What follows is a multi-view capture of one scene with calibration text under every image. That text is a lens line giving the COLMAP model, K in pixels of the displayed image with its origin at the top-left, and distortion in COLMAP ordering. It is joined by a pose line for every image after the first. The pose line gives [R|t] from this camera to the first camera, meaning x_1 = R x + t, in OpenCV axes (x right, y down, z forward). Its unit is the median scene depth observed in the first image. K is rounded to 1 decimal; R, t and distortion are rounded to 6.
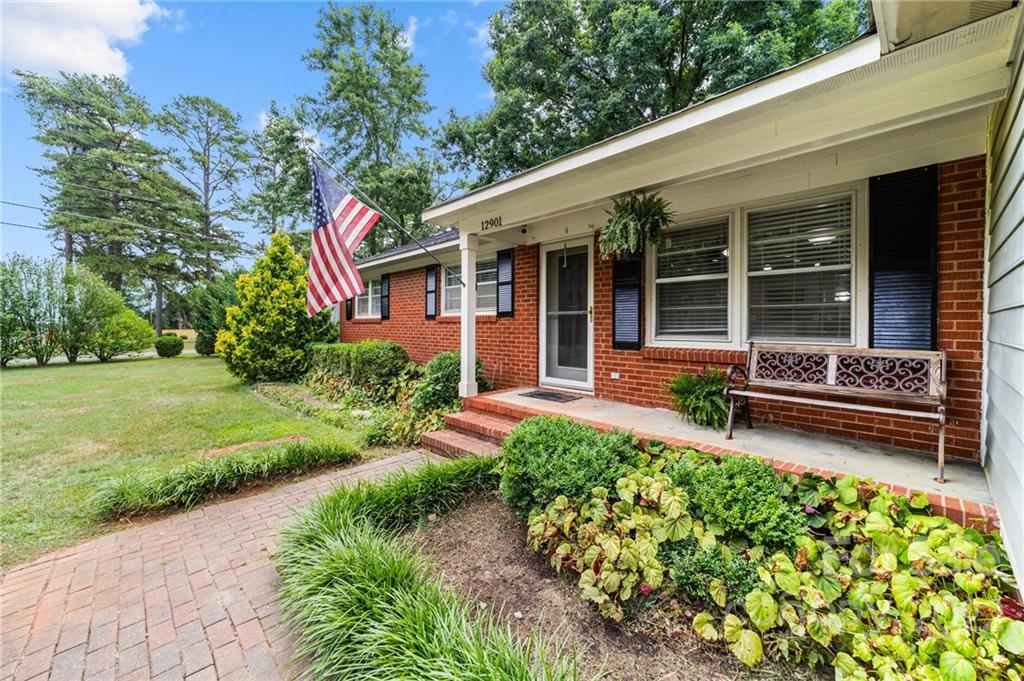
lens RADIAL K [[395.7, 0, 523.8], [0, 395.7, 323.9], [0, 0, 1]] dist [-0.016266, 0.006154]
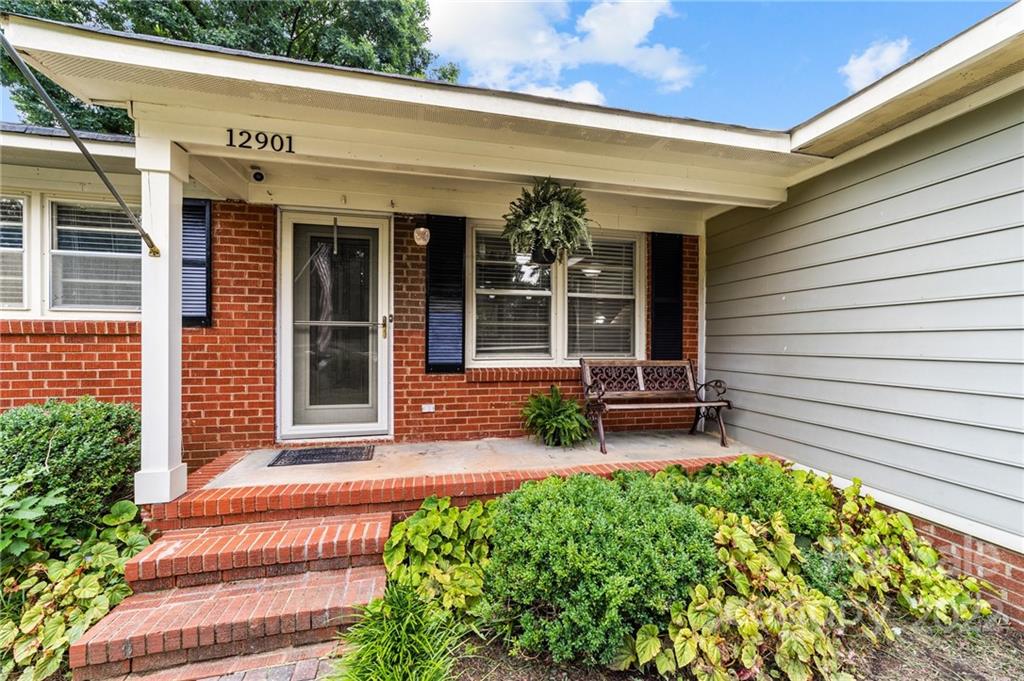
lens RADIAL K [[395.7, 0, 500.9], [0, 395.7, 342.2], [0, 0, 1]] dist [-0.016266, 0.006154]
pose [[0.535343, -0.001142, 0.844634, -0.345751], [-0.005655, 0.999972, 0.004936, -0.001499], [-0.844616, -0.007419, 0.535321, 0.474637]]
